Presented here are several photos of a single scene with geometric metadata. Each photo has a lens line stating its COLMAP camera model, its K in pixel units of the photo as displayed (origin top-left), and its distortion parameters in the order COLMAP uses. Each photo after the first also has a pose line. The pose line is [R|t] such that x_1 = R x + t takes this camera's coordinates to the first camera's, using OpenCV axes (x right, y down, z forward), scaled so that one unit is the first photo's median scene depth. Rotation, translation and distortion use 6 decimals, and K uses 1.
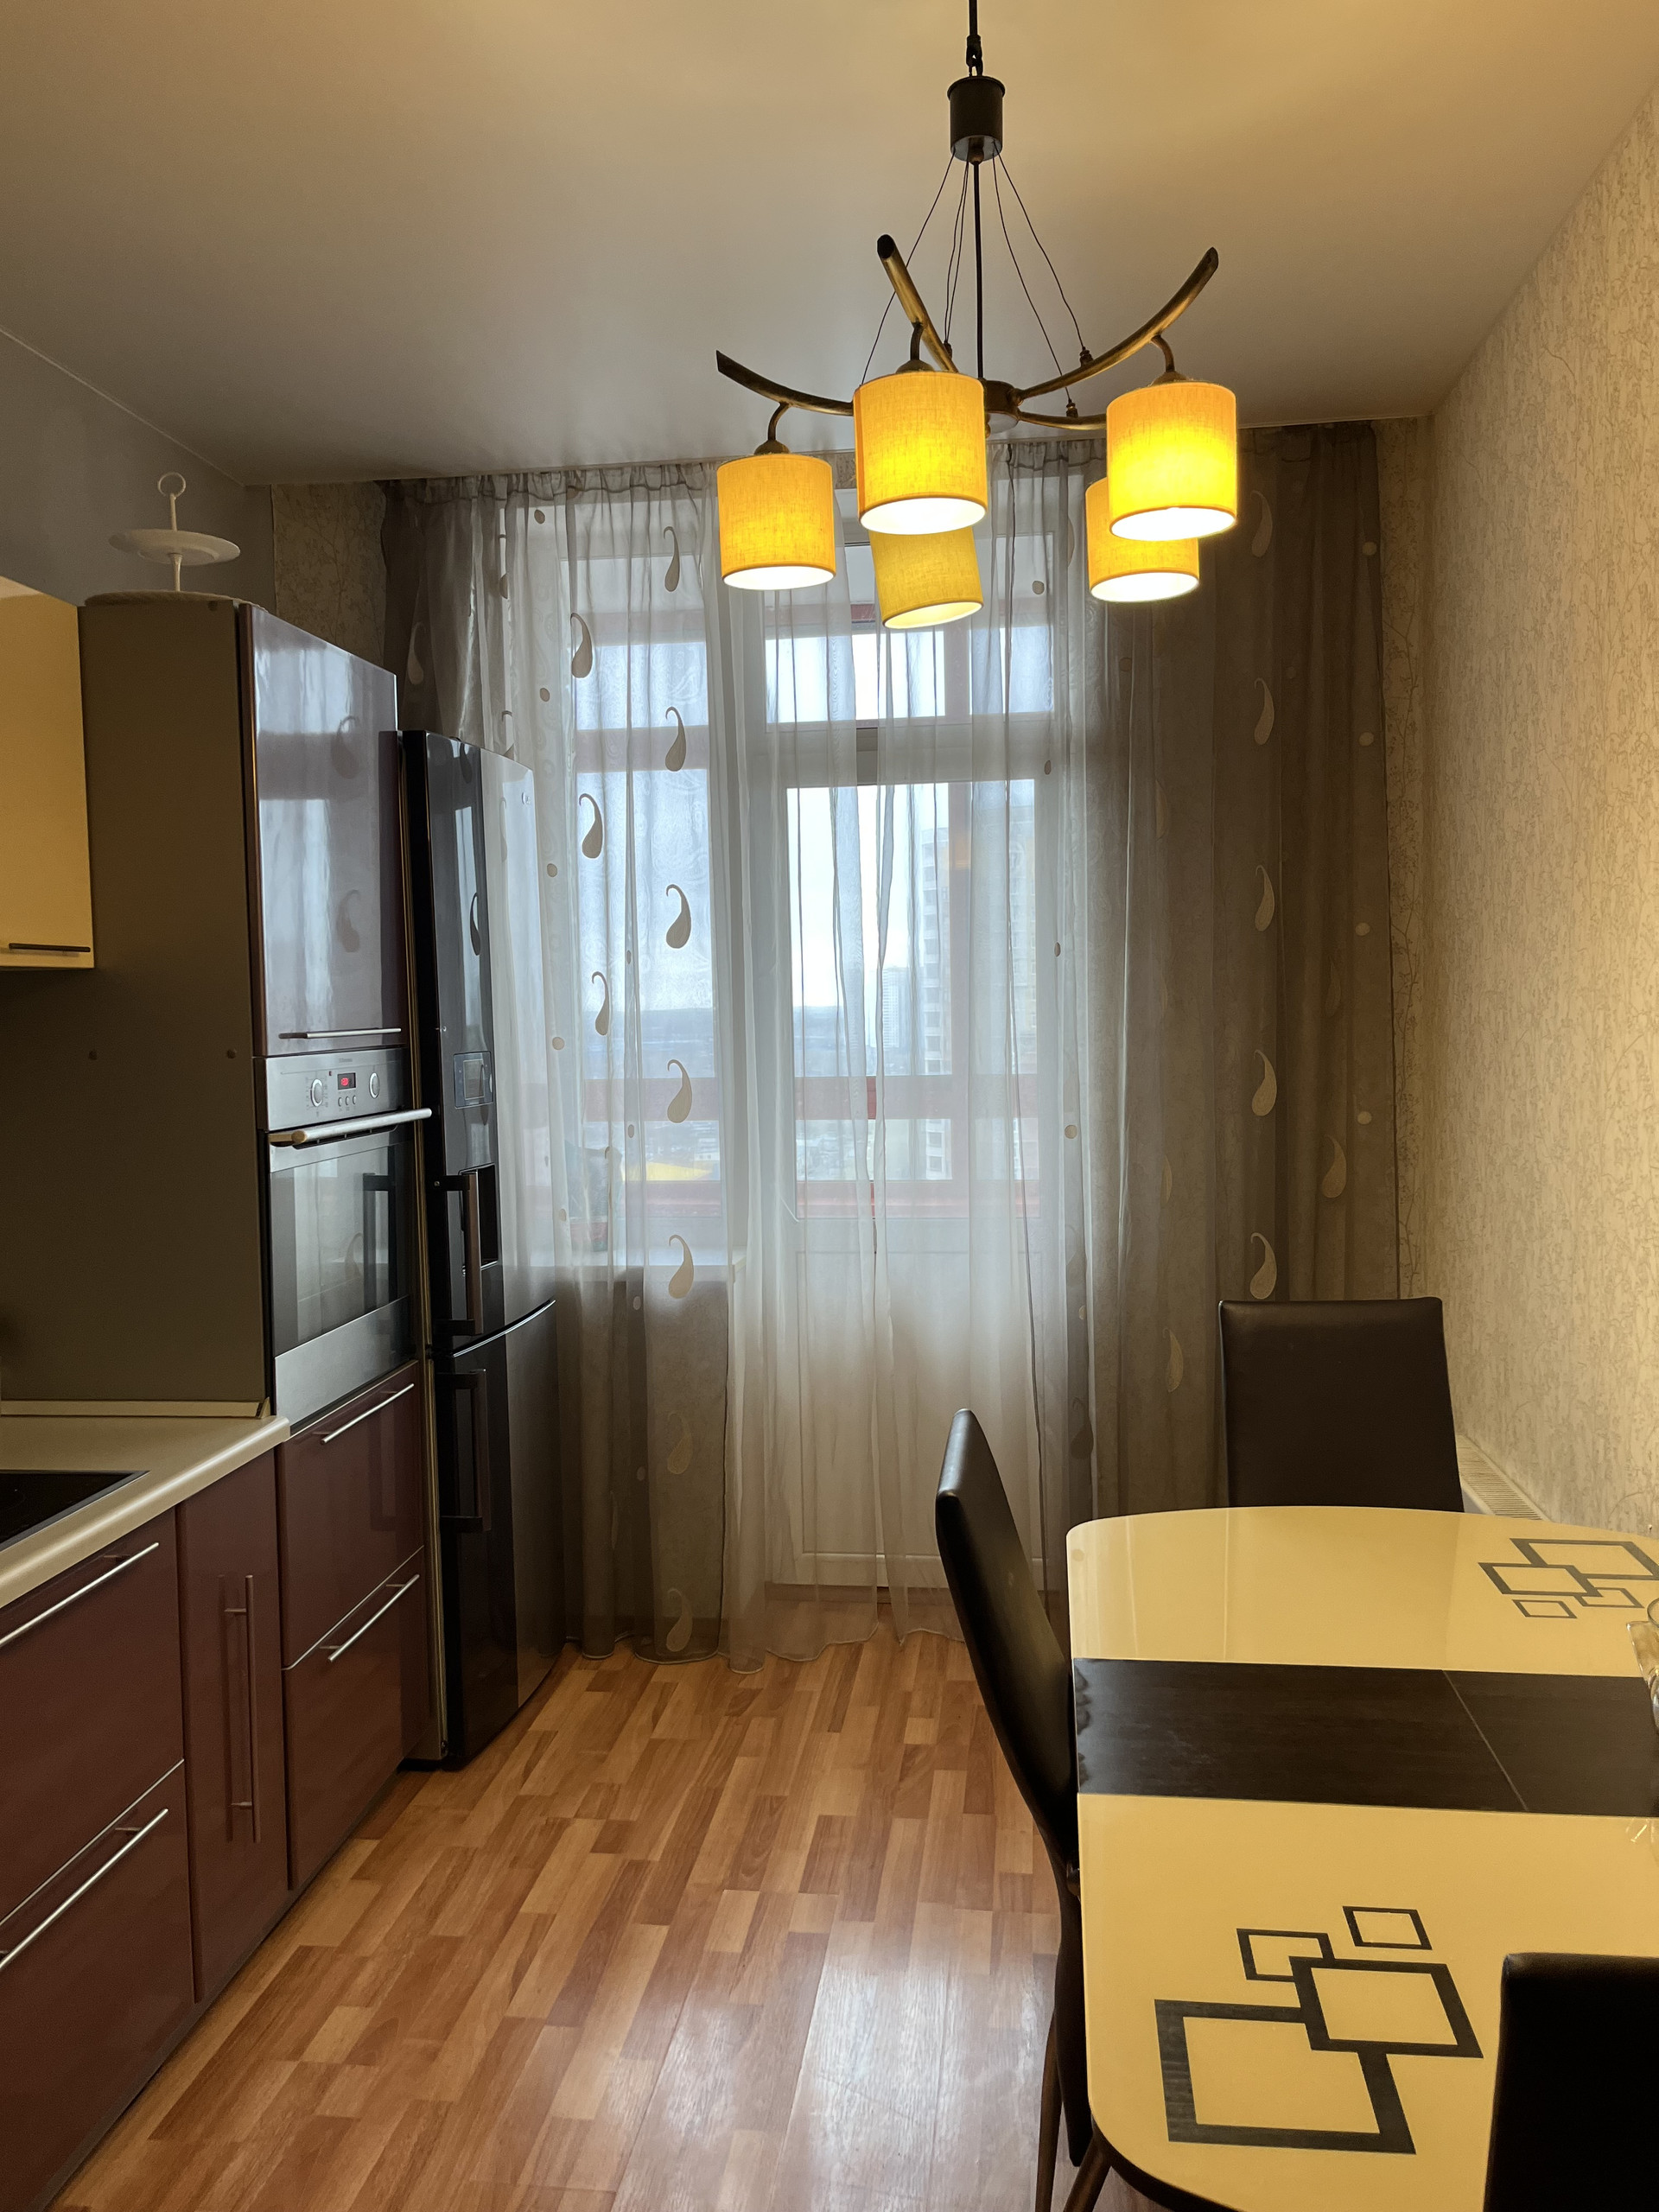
lens RADIAL K [[1664.9, 0, 829.5], [0, 1664.9, 1106.0], [0, 0, 1]] dist [0.108938, -0.140498]
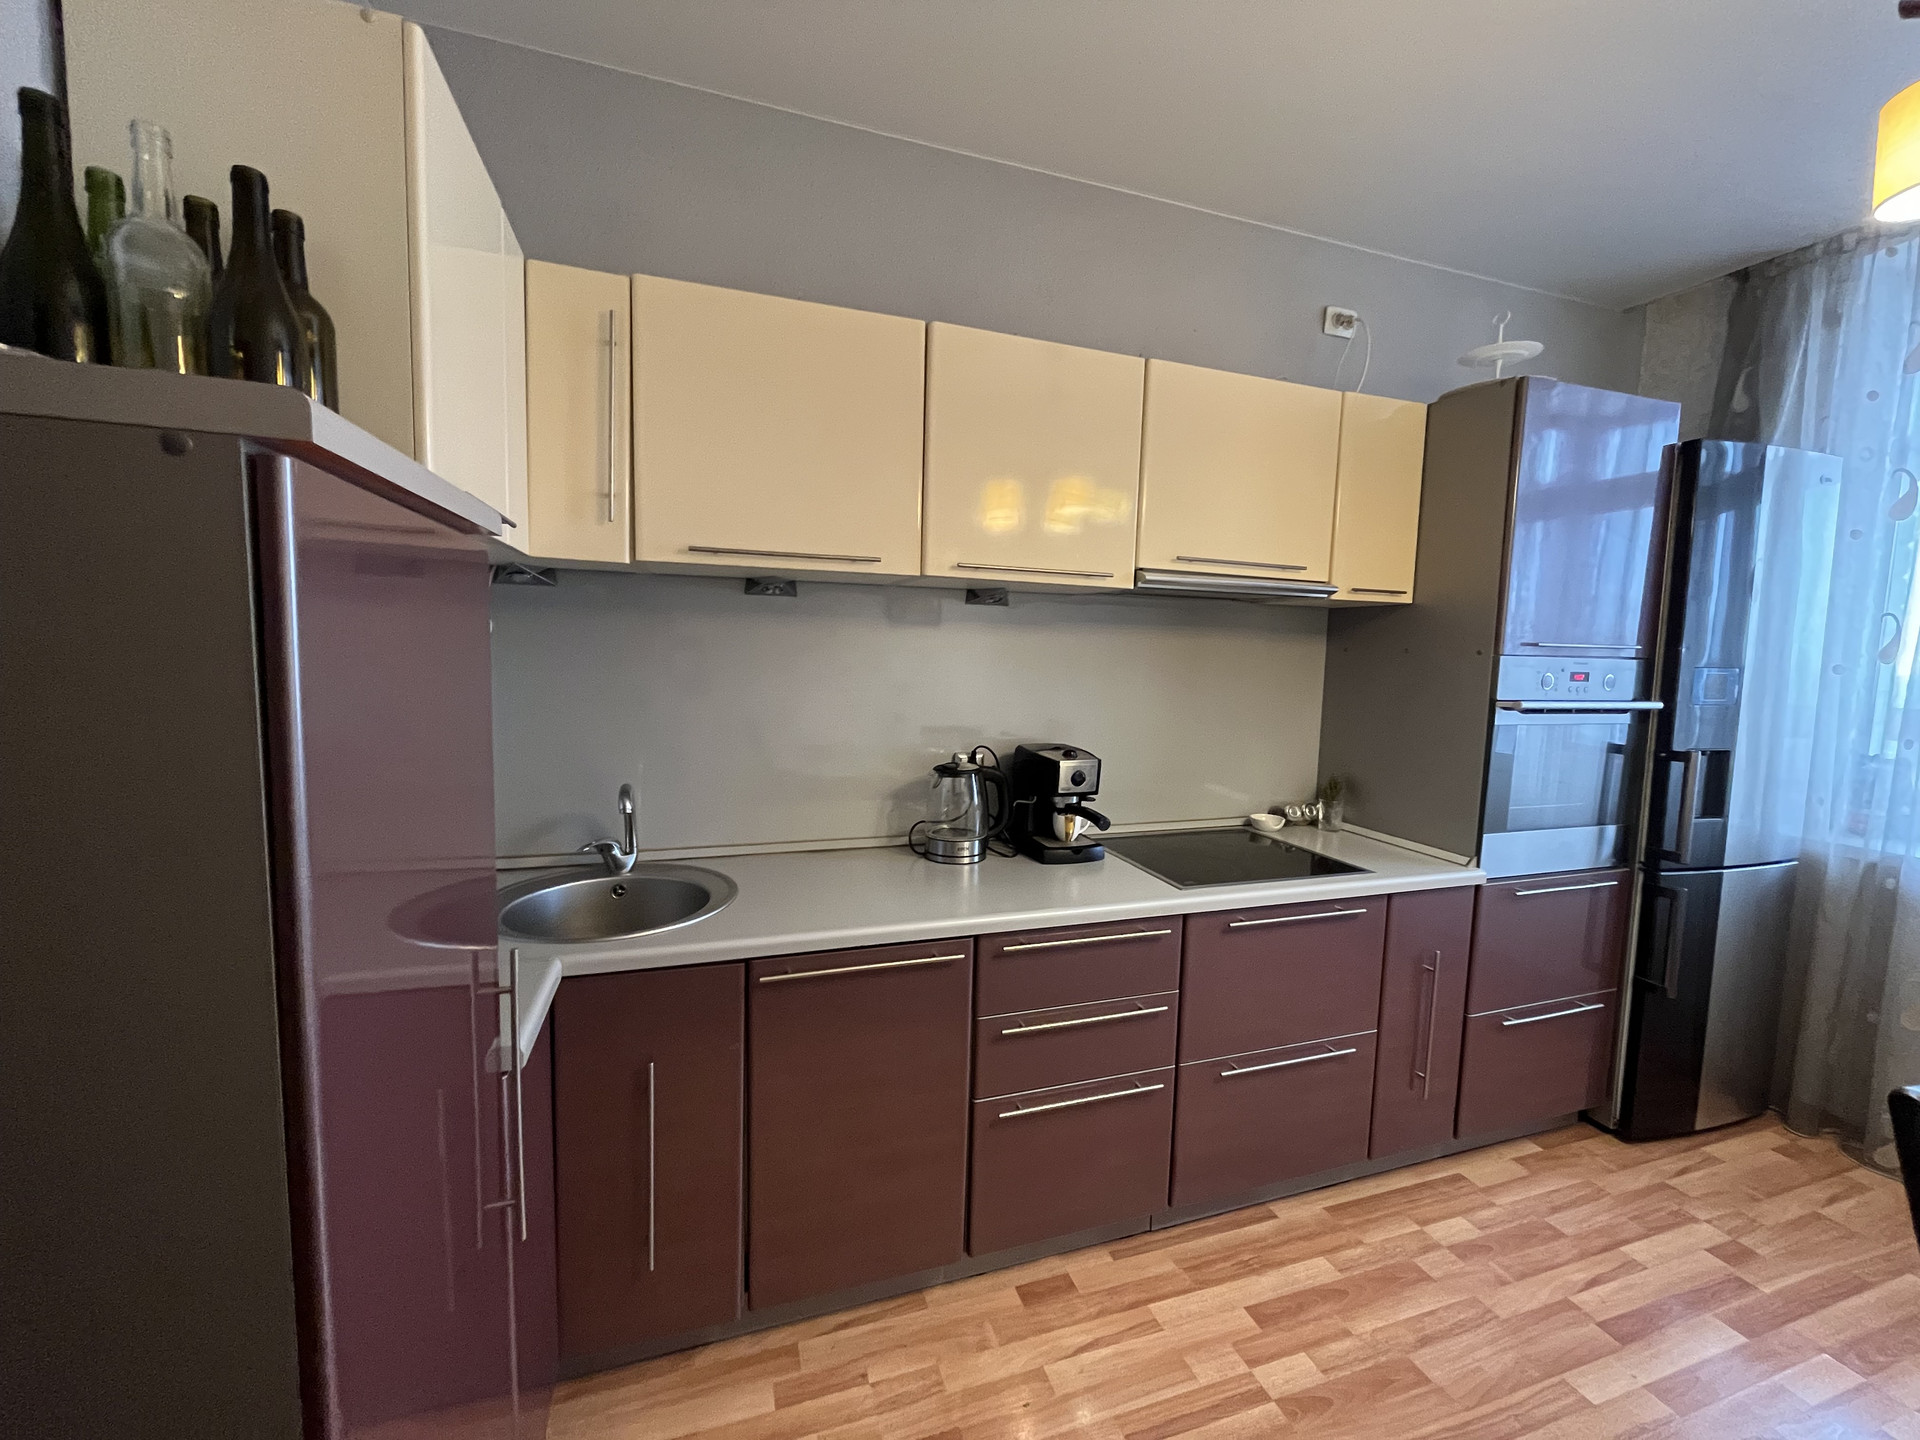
lens RADIAL K [[786.1, 0, 960.0], [0, 786.1, 720.0], [0, 0, 1]] dist [-0.001112, -0.000356]
pose [[0.434675, 0.120869, -0.892439, 0.115653], [-0.090323, 0.991807, 0.090334, 0.011018], [0.896046, 0.041342, 0.442031, 0.162098]]
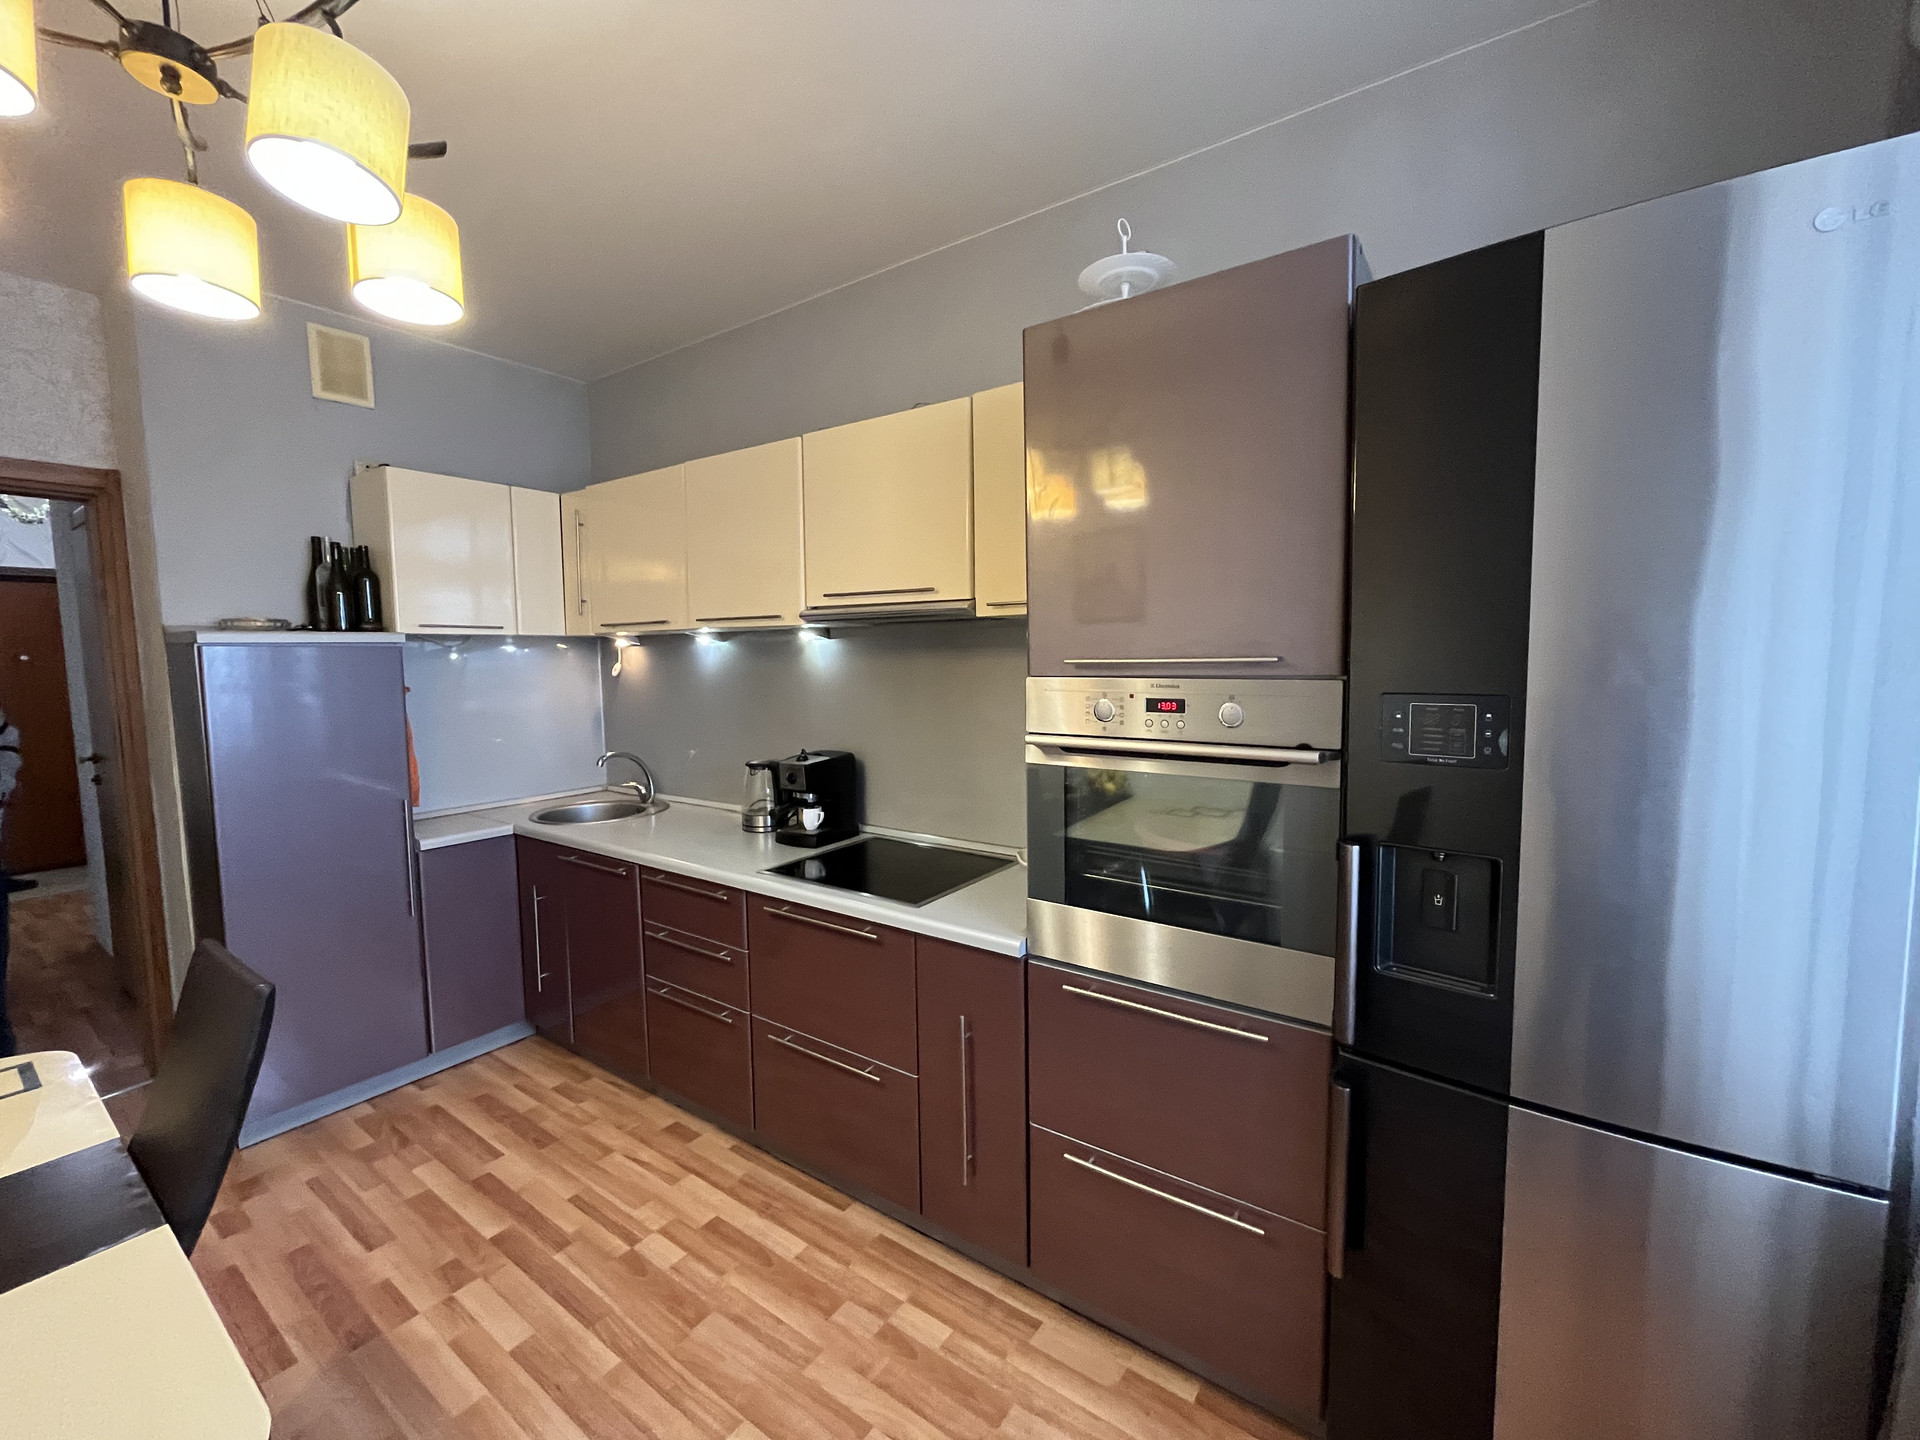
lens RADIAL K [[786.1, 0, 960.0], [0, 786.1, 720.0], [0, 0, 1]] dist [-0.001112, -0.000356]
pose [[-0.465922, 0.097417, -0.879447, 0.215872], [-0.039978, 0.990588, 0.130909, -0.065614], [0.883922, 0.096152, -0.457642, 1.102499]]
